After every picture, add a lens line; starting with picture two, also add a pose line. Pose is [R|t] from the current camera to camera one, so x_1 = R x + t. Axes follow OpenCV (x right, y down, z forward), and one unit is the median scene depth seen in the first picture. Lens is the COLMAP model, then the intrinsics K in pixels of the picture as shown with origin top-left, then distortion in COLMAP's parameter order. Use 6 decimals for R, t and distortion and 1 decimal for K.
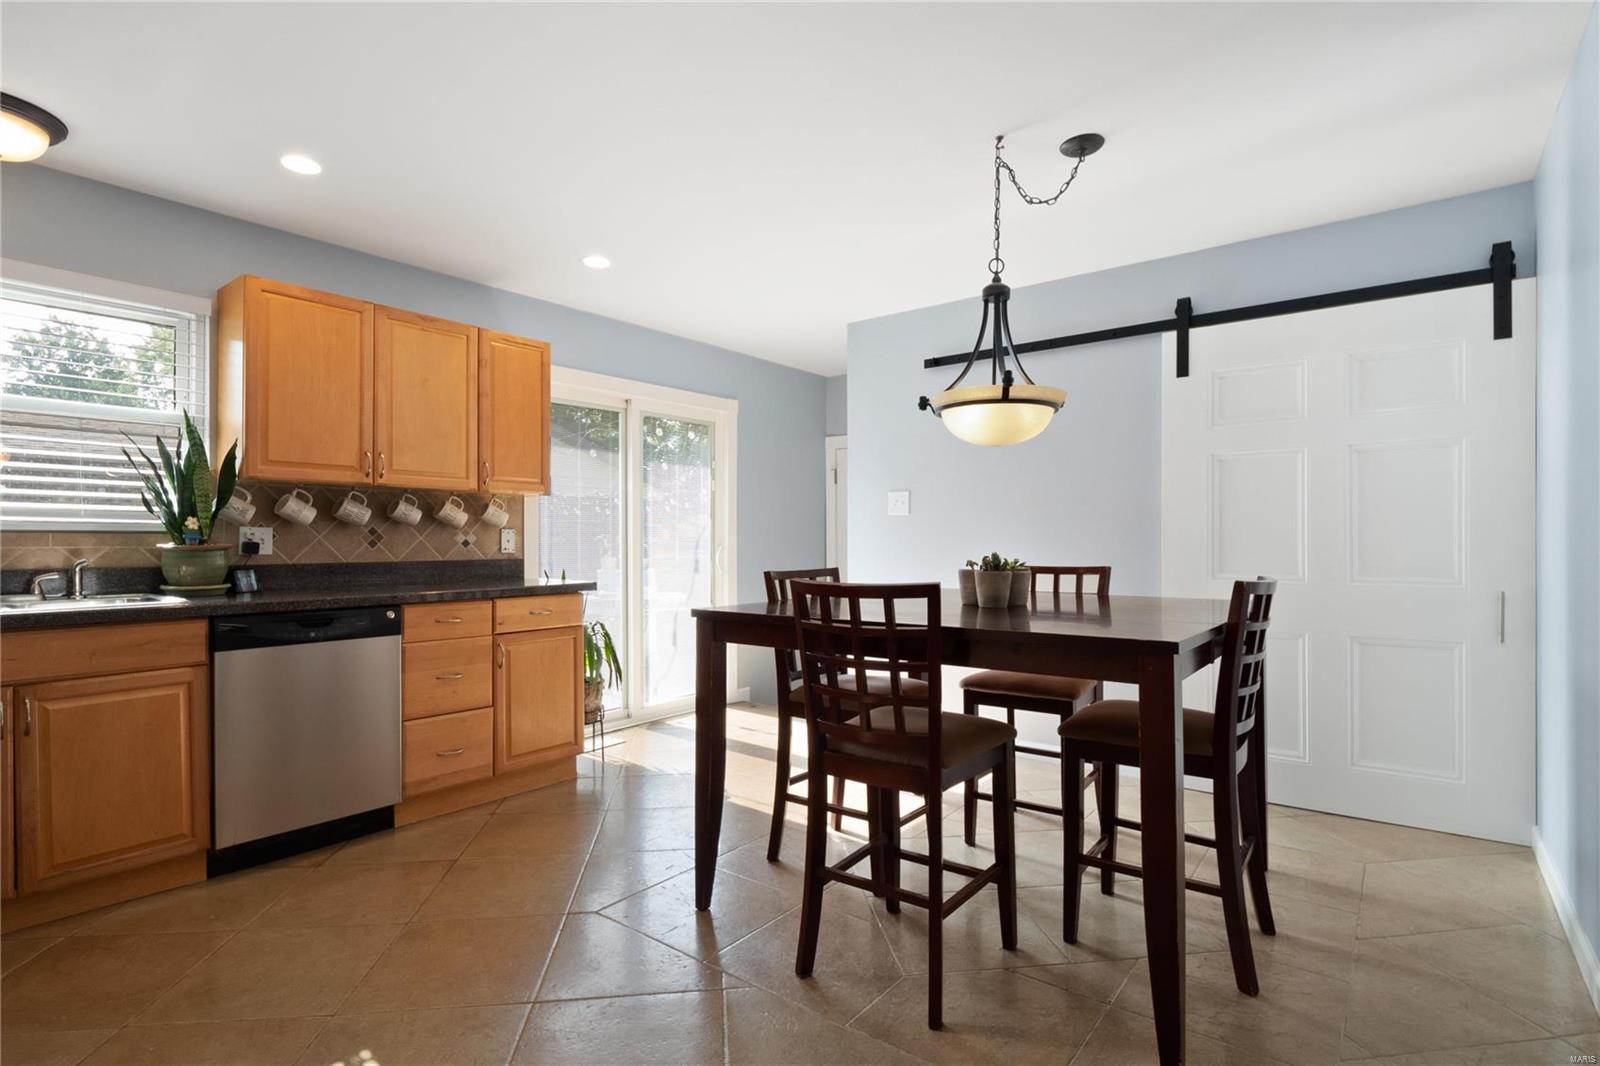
lens RADIAL K [[775.8, 0, 795.5], [0, 775.8, 536.2], [0, 0, 1]] dist [-0.012141, -0.000702]
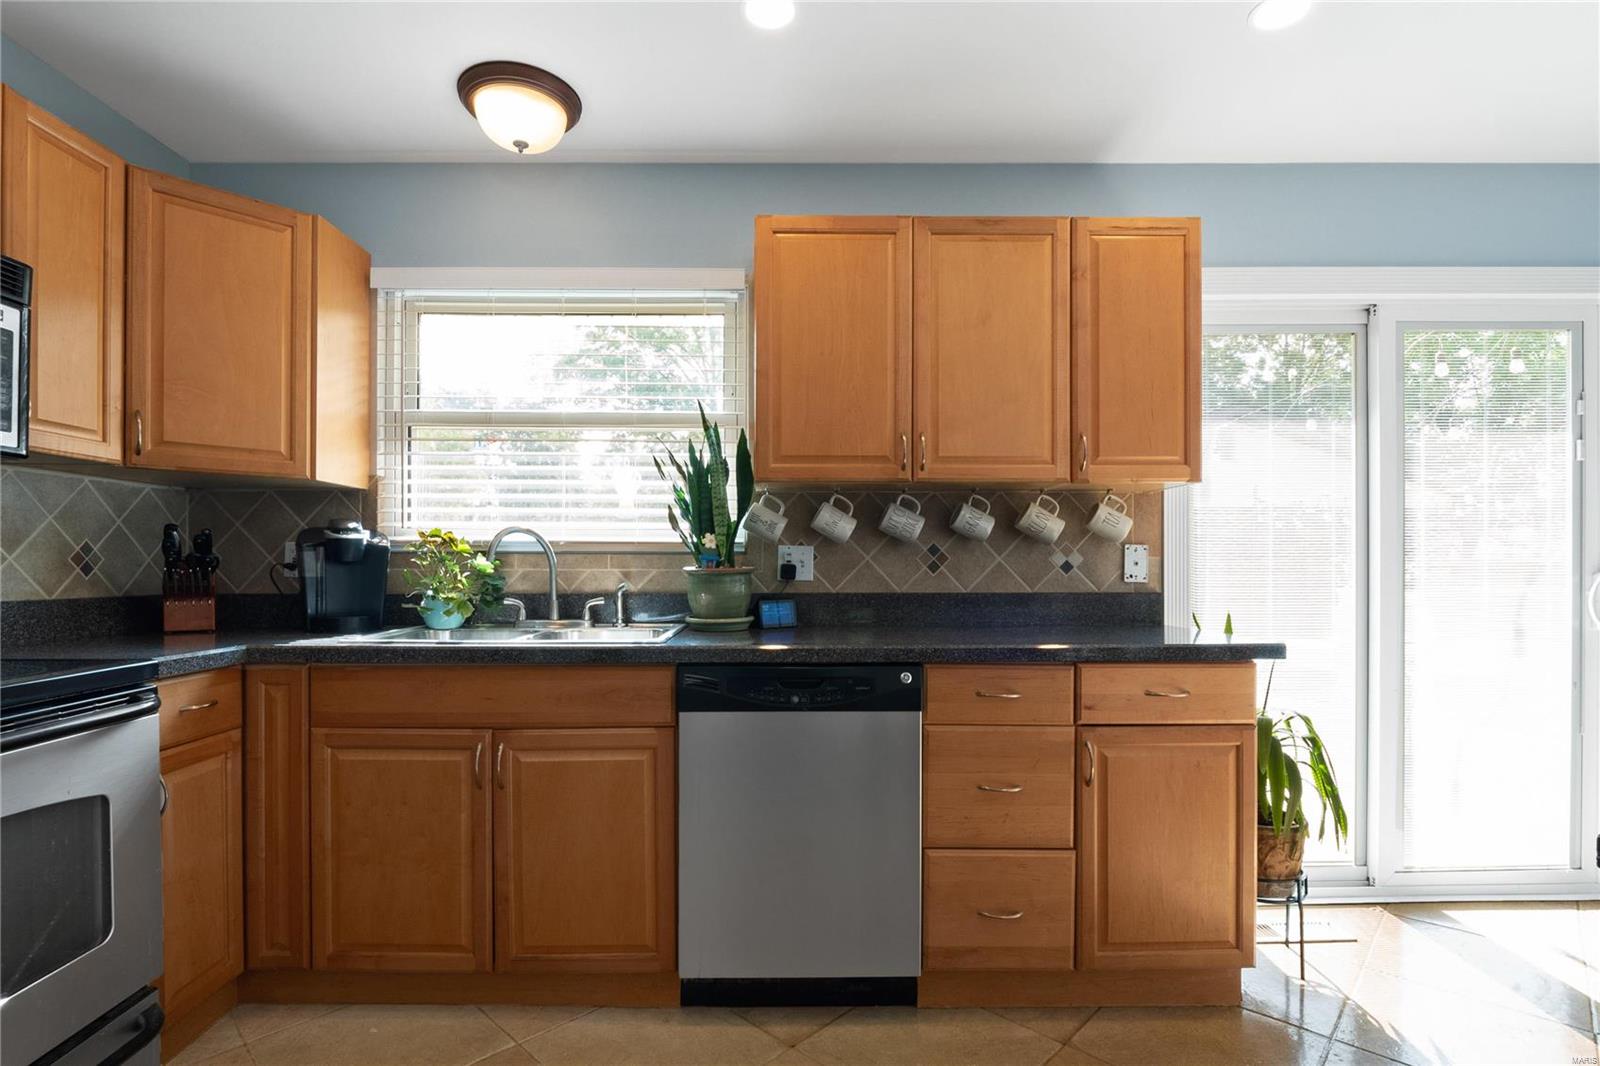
lens RADIAL K [[775.8, 0, 802.4], [0, 775.8, 569.8], [0, 0, 1]] dist [-0.012141, -0.000702]
pose [[0.647671, 0.005640, -0.761899, -0.083674], [0.004486, 0.999927, 0.011215, 0.004026], [0.761907, -0.010682, 0.647599, 0.470455]]
